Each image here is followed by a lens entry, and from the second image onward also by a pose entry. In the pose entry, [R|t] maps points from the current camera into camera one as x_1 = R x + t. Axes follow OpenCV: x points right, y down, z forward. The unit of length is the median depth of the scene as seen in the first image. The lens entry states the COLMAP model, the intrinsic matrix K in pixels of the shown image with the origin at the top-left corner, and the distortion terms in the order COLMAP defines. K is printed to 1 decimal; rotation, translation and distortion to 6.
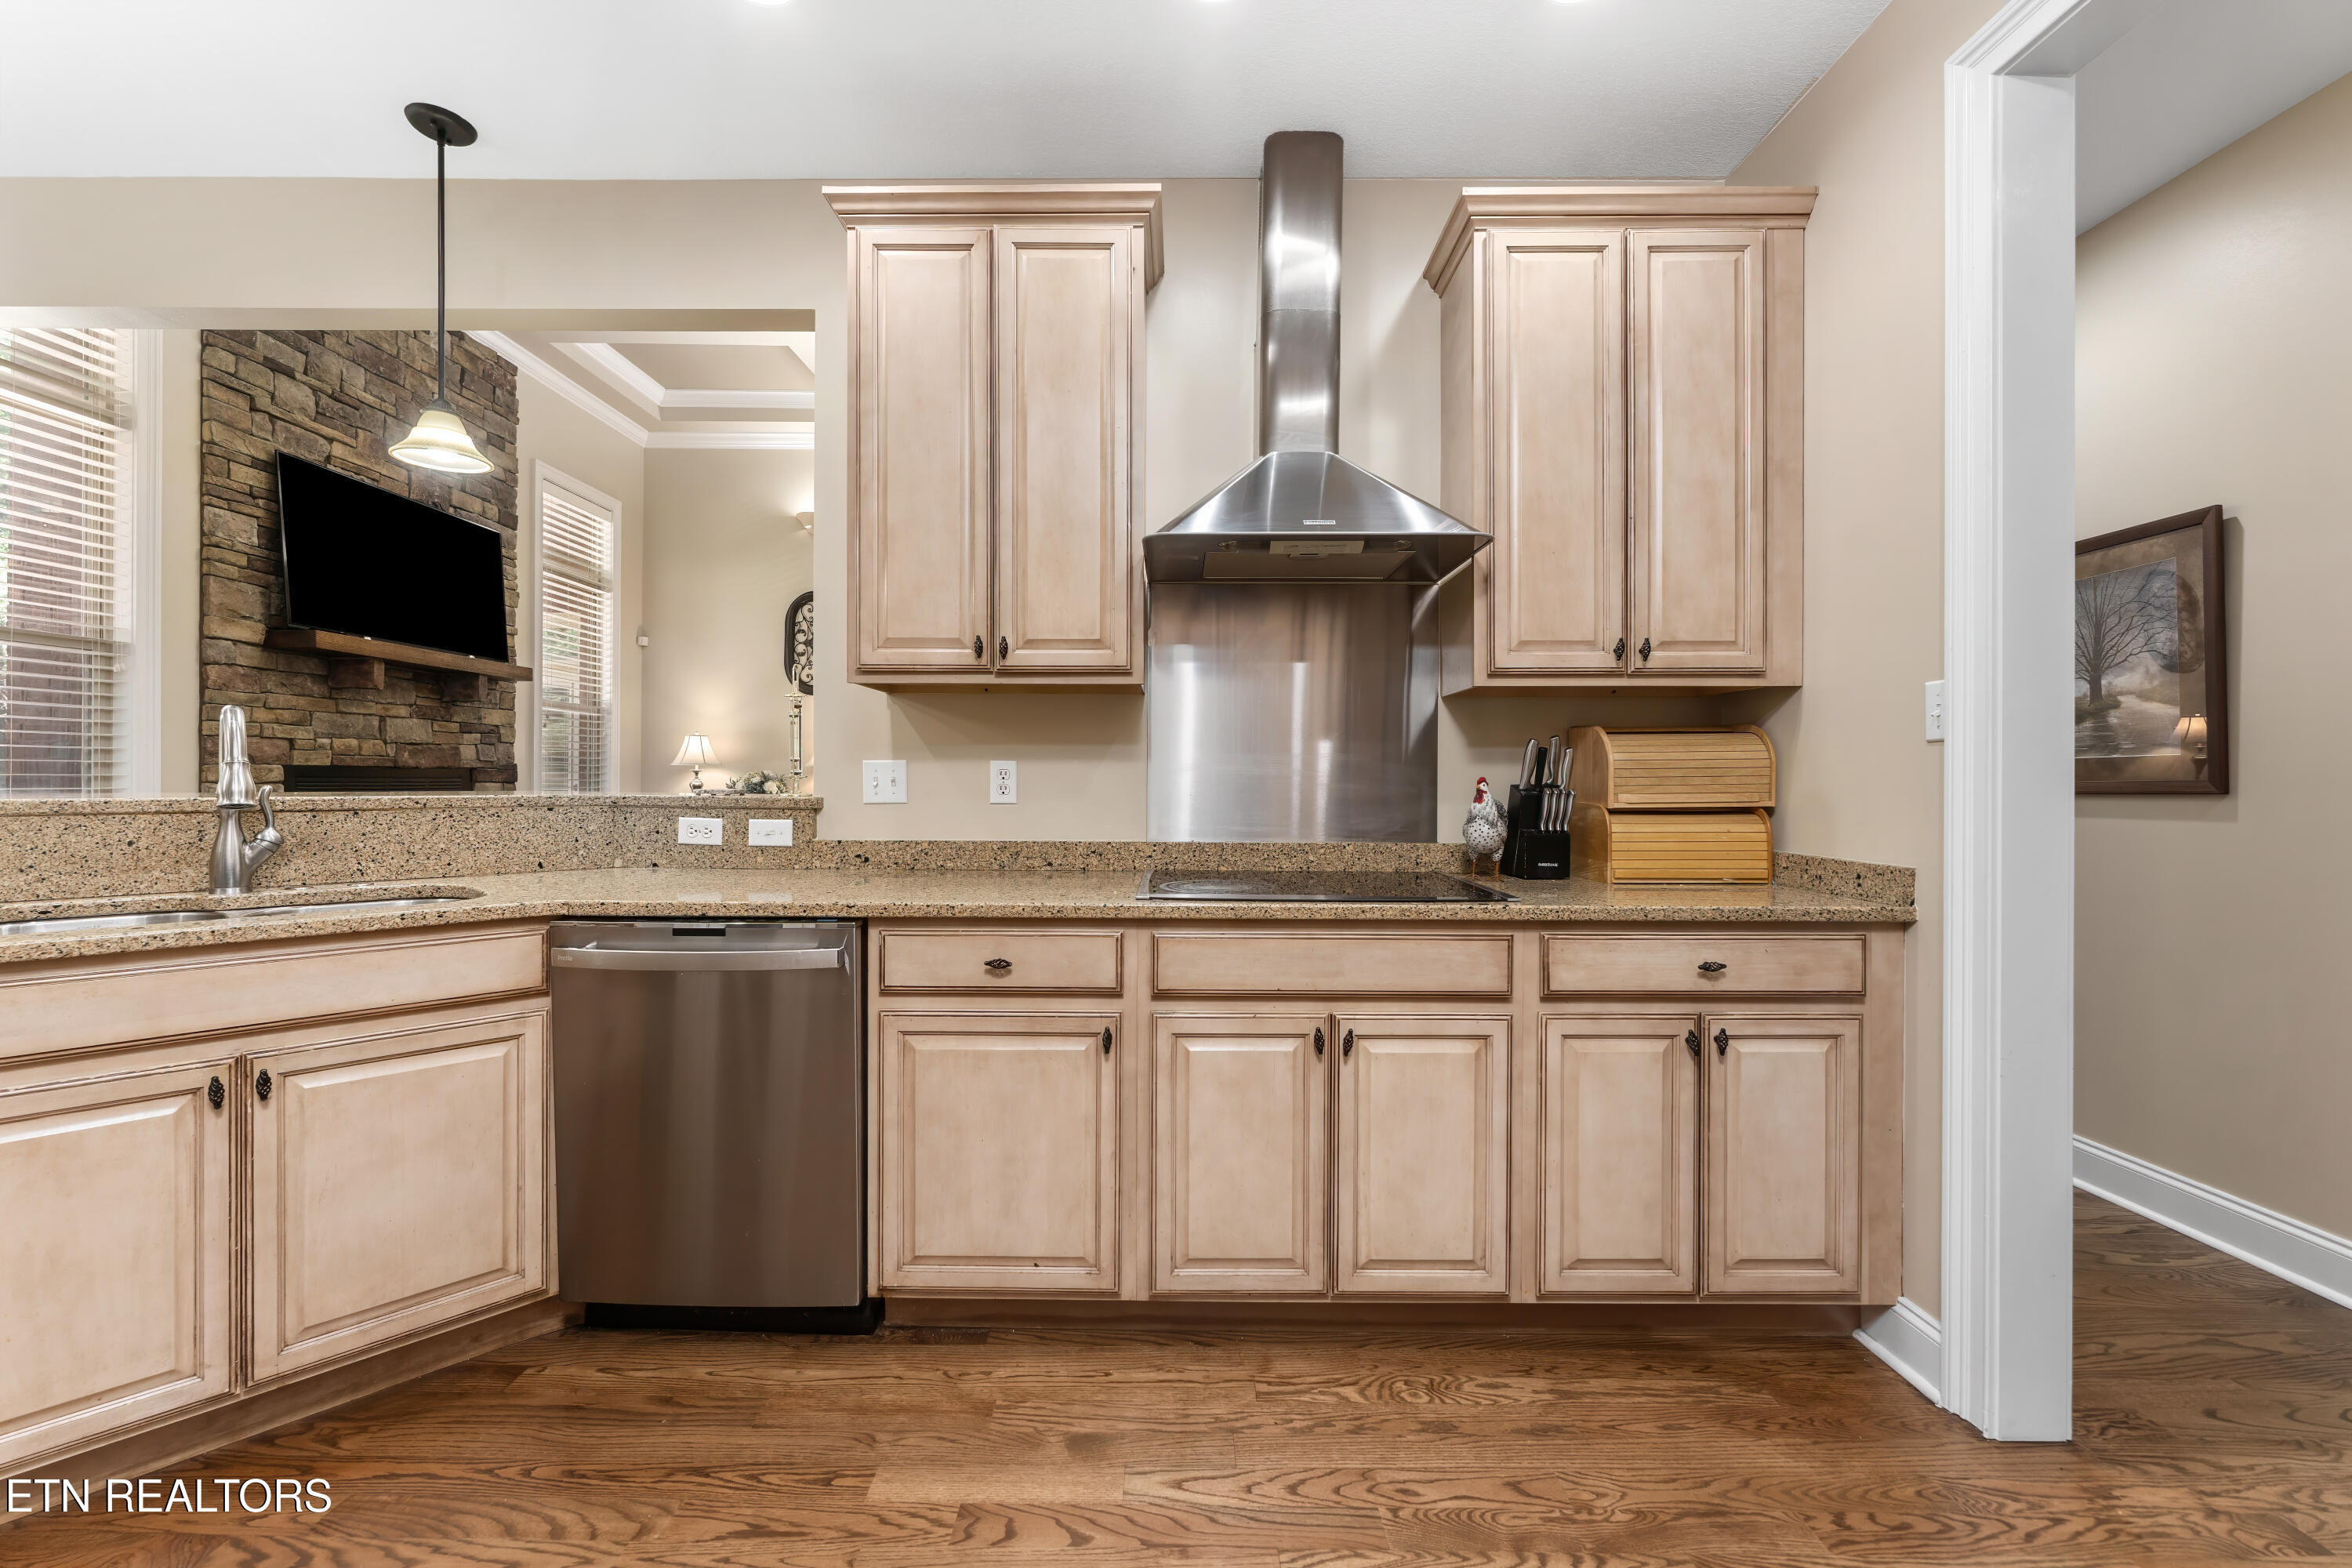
lens RADIAL K [[945.6, 0, 1176.8], [0, 945.6, 784.0], [0, 0, 1]] dist [-0.002079, -0.000688]
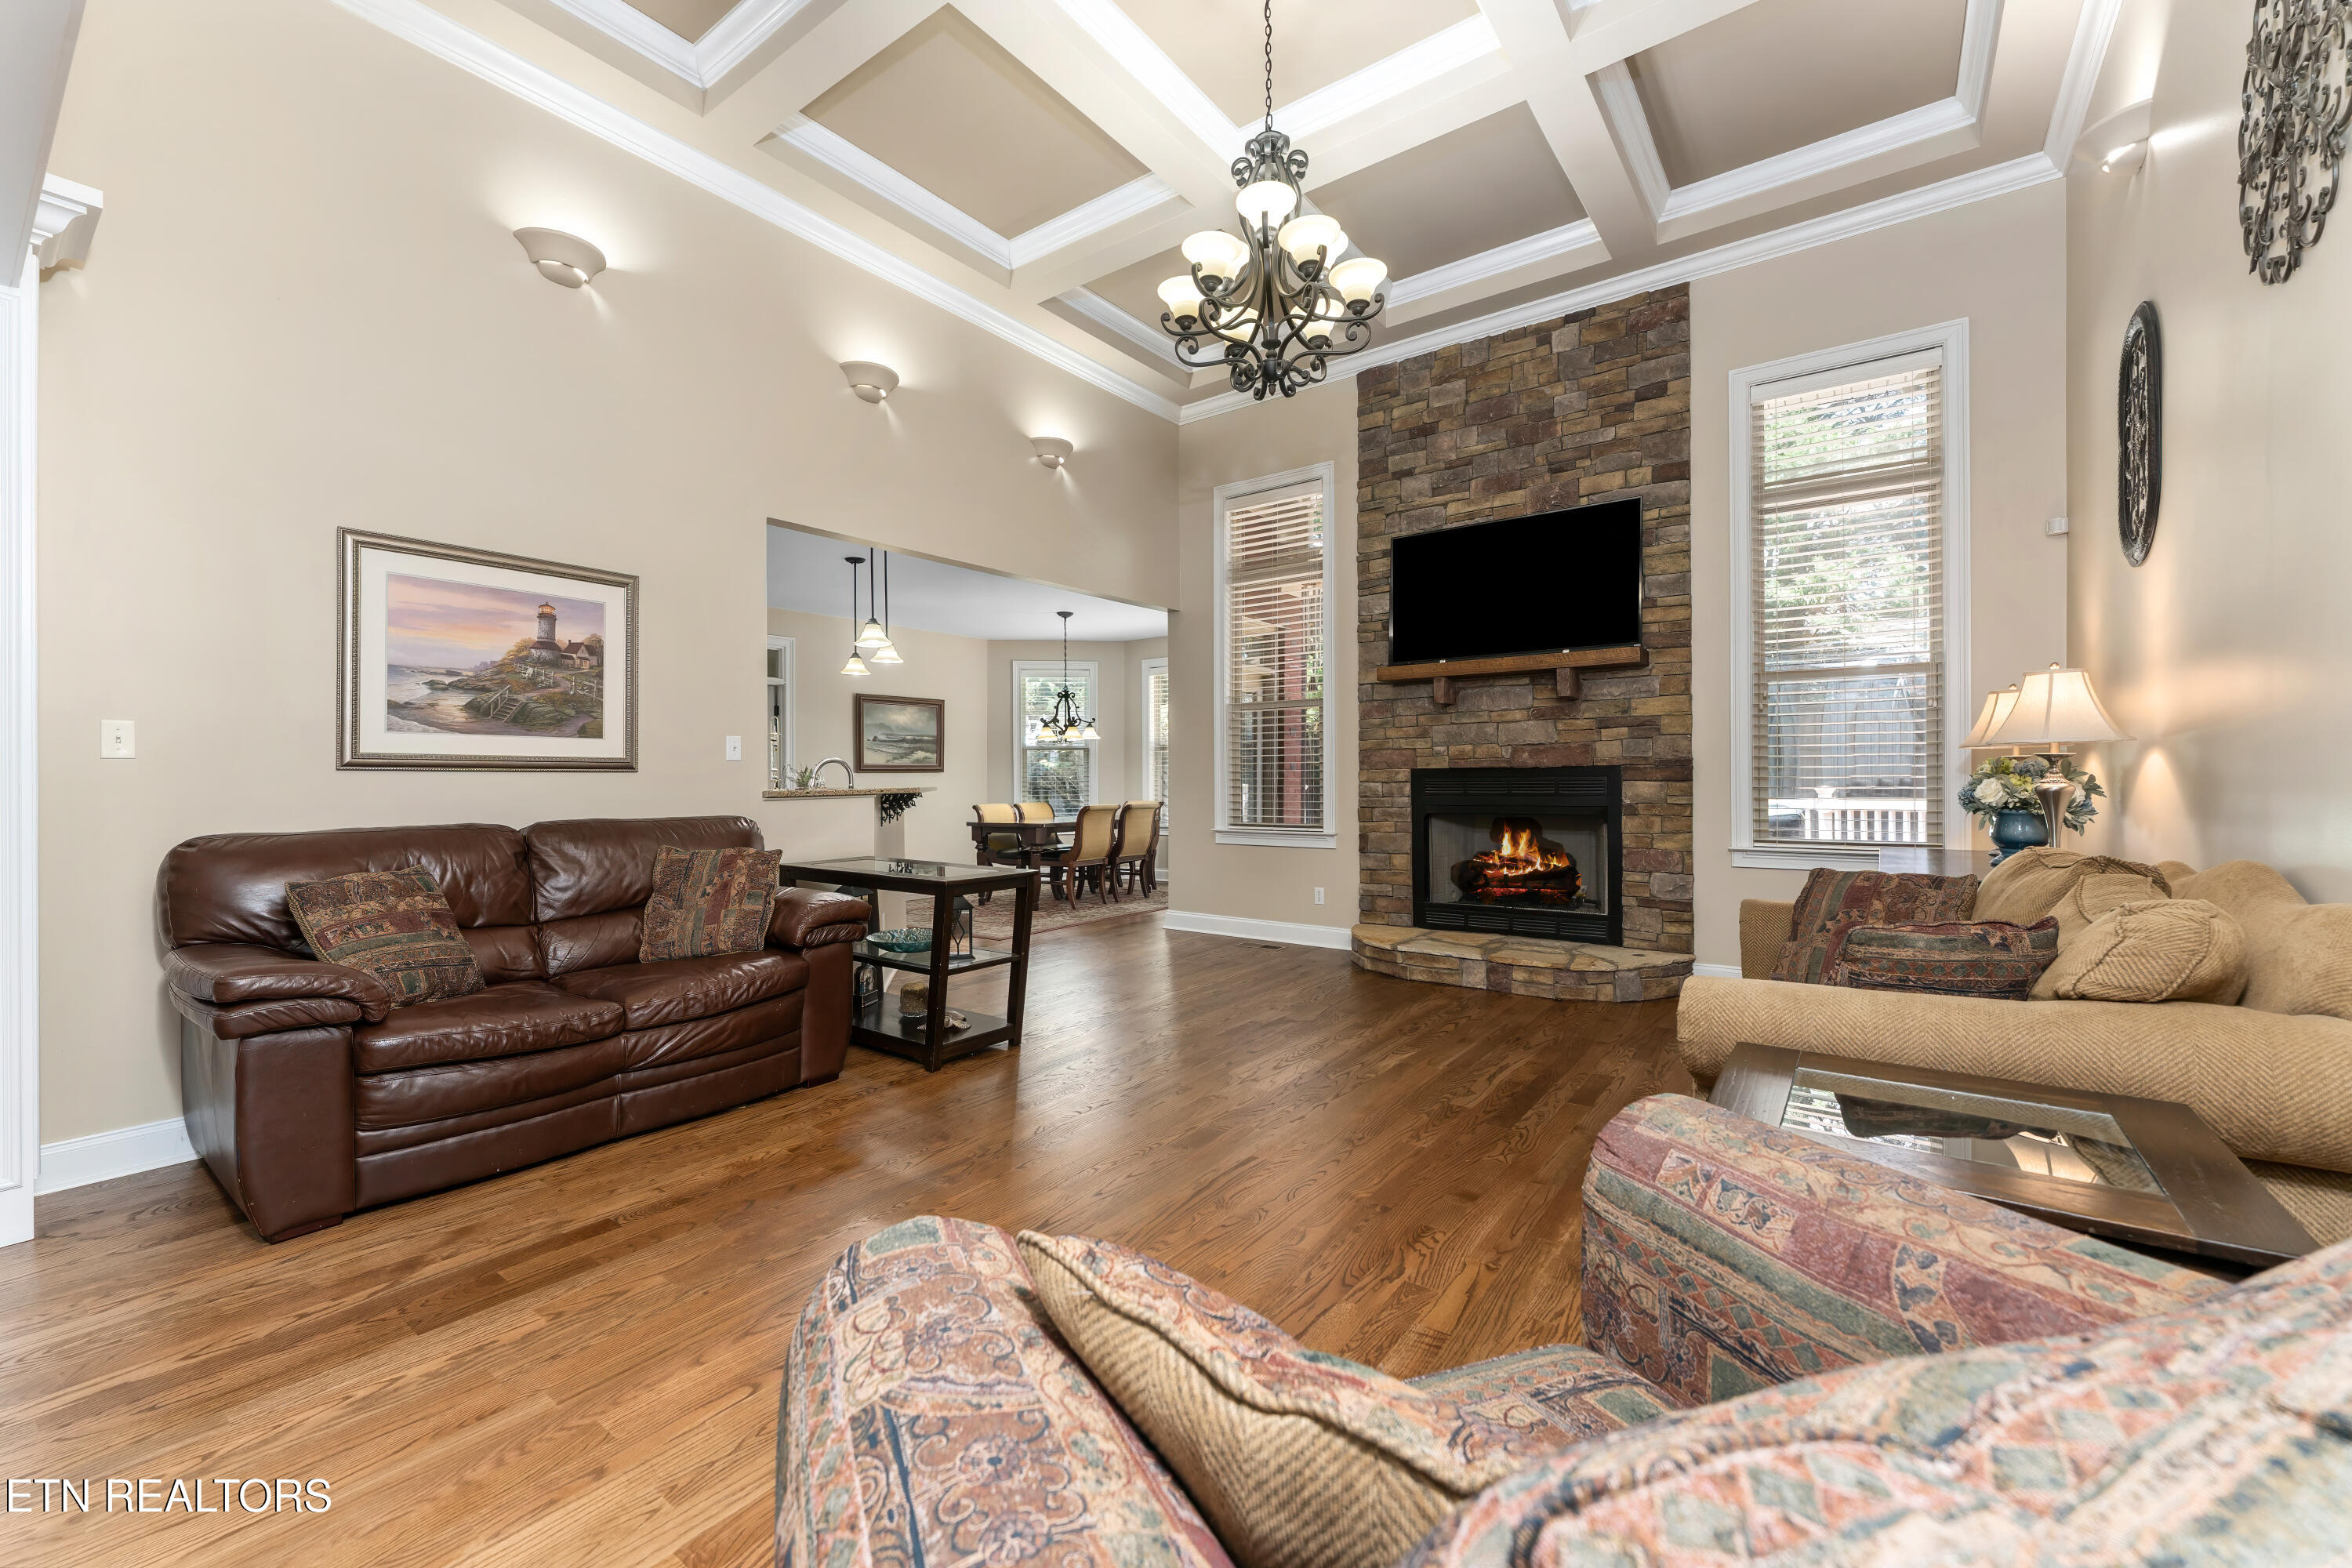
lens RADIAL K [[945.6, 0, 1157.2], [0, 945.6, 770.8], [0, 0, 1]] dist [-0.002079, -0.000688]
pose [[-0.599698, 0.000102, -0.800226, 0.705014], [0.009062, 0.999937, -0.006663, -0.023944], [0.800175, -0.011248, -0.599661, 3.160950]]
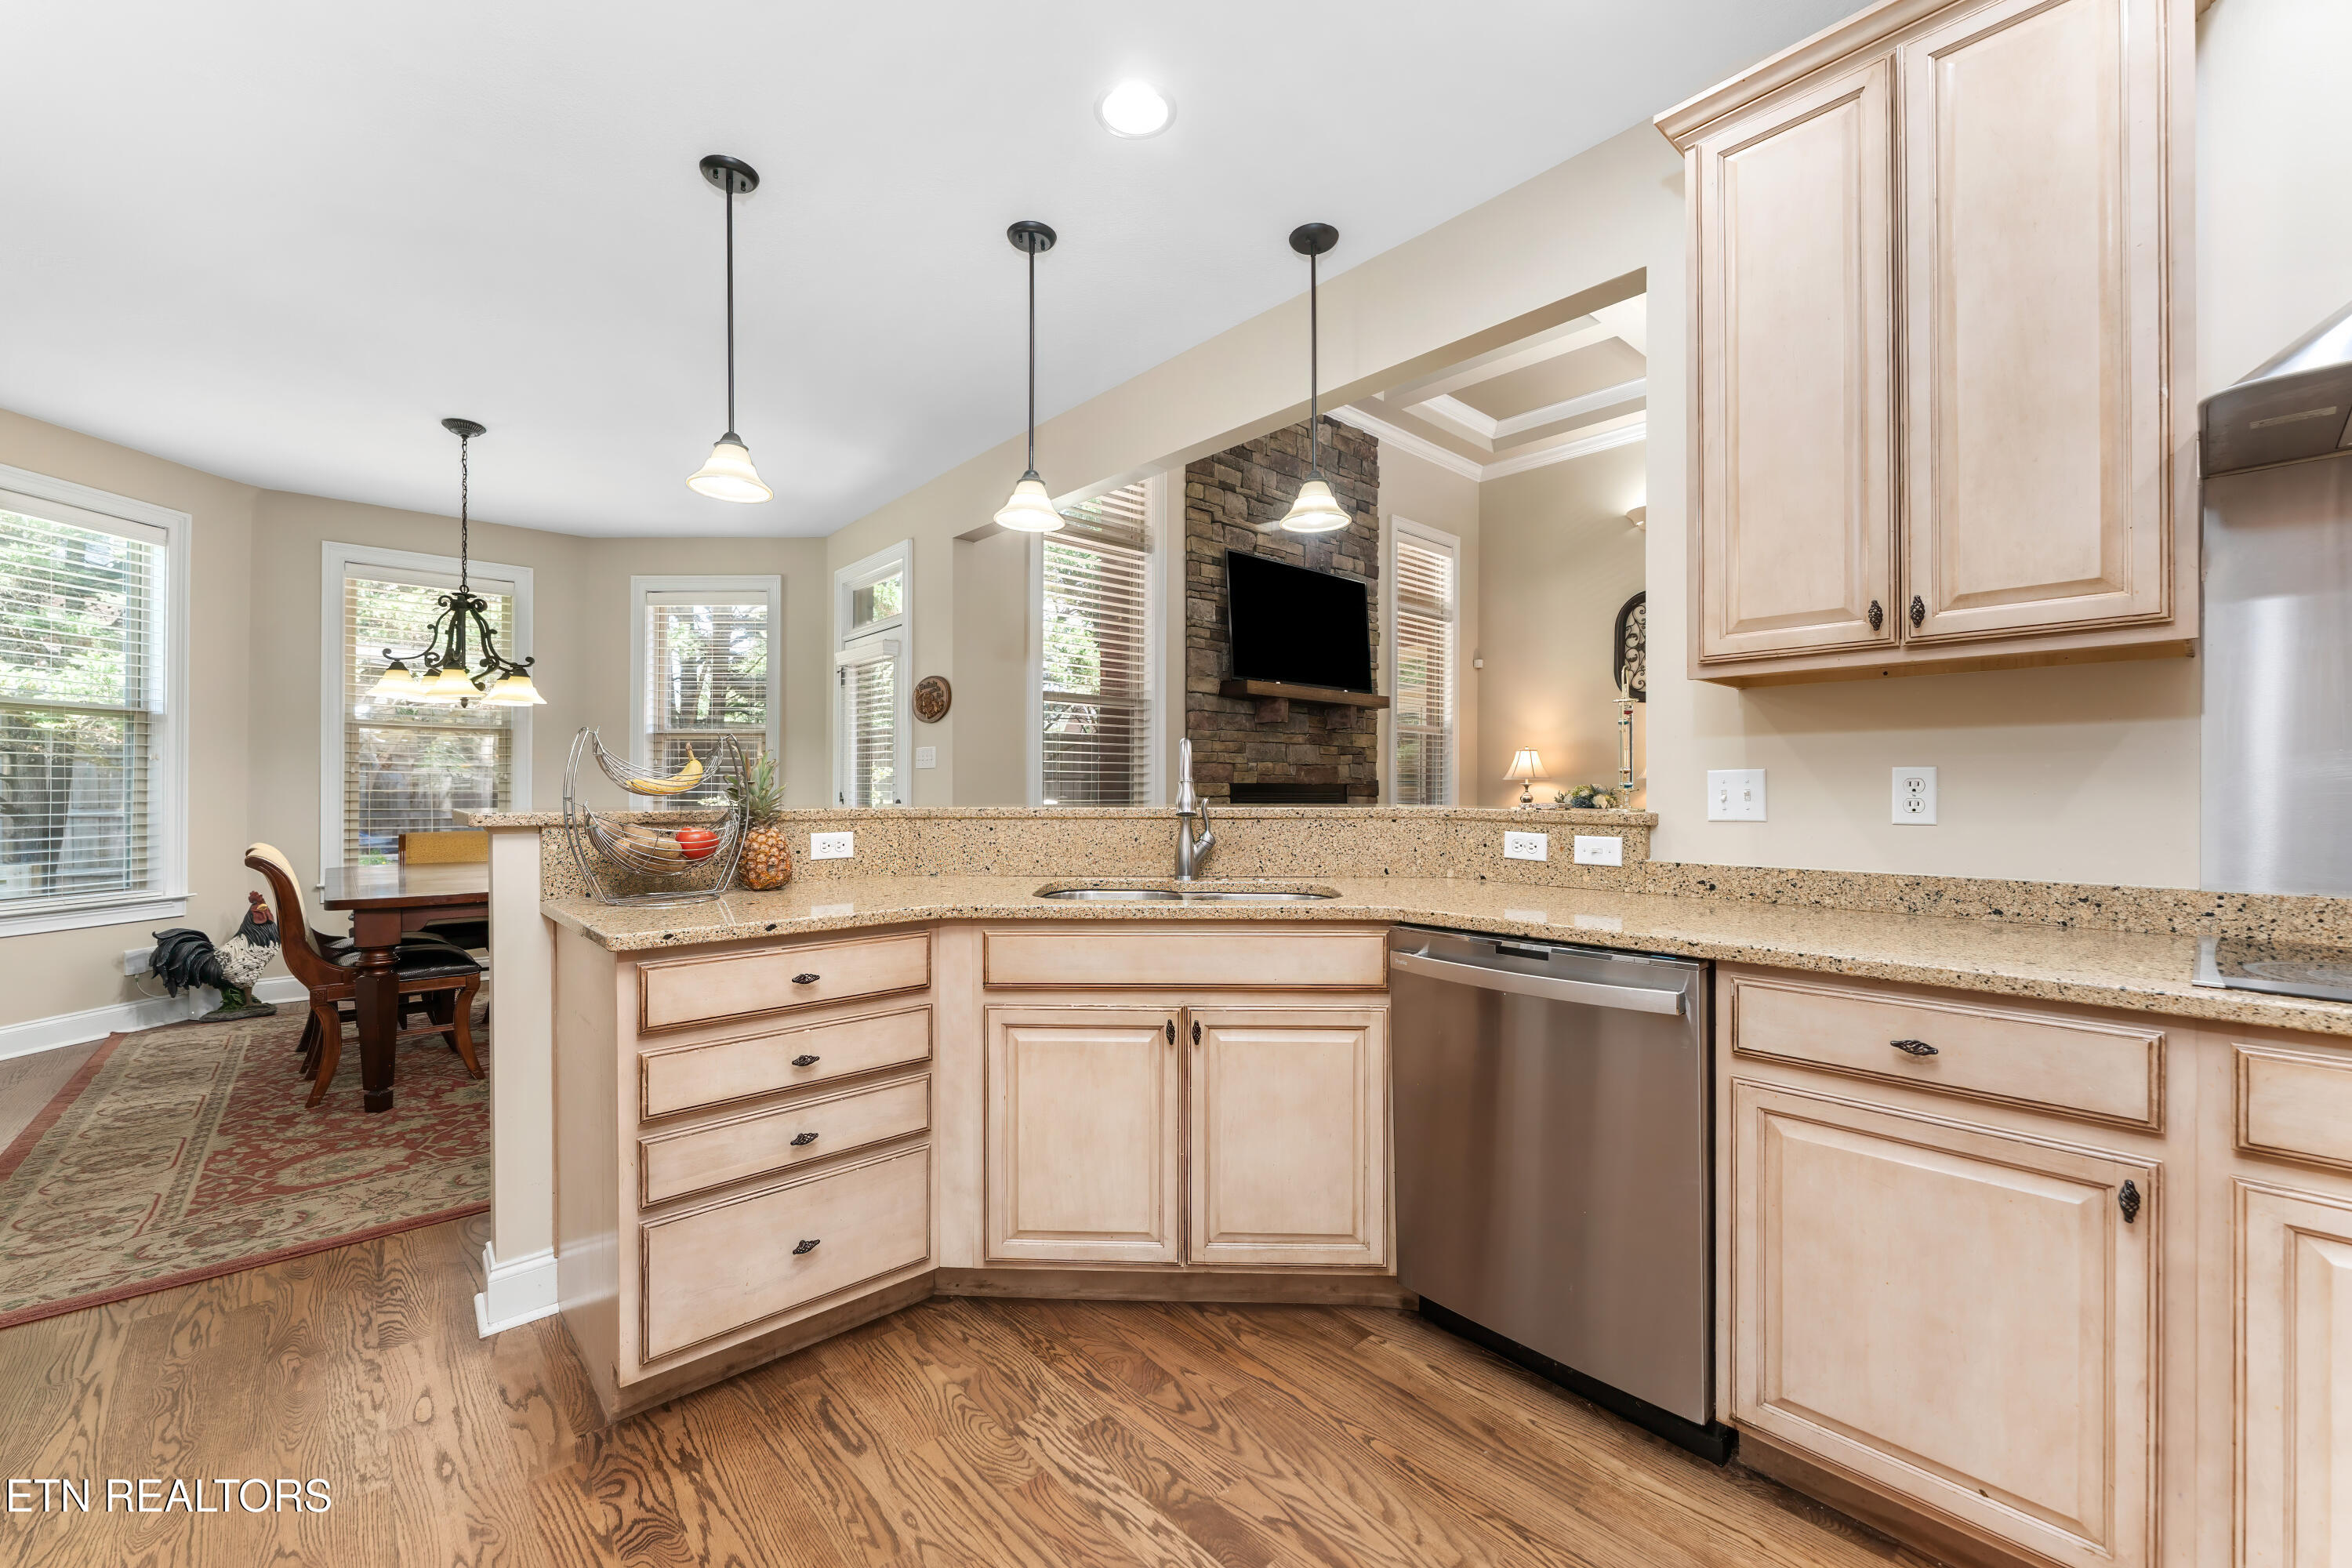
lens RADIAL K [[945.6, 0, 1165.0], [0, 945.6, 792.1], [0, 0, 1]] dist [-0.002079, -0.000688]
pose [[0.668588, -0.003837, -0.743623, -0.030269], [-0.000317, 0.999985, -0.005446, -0.000485], [0.743633, 0.003877, 0.668577, 0.080269]]
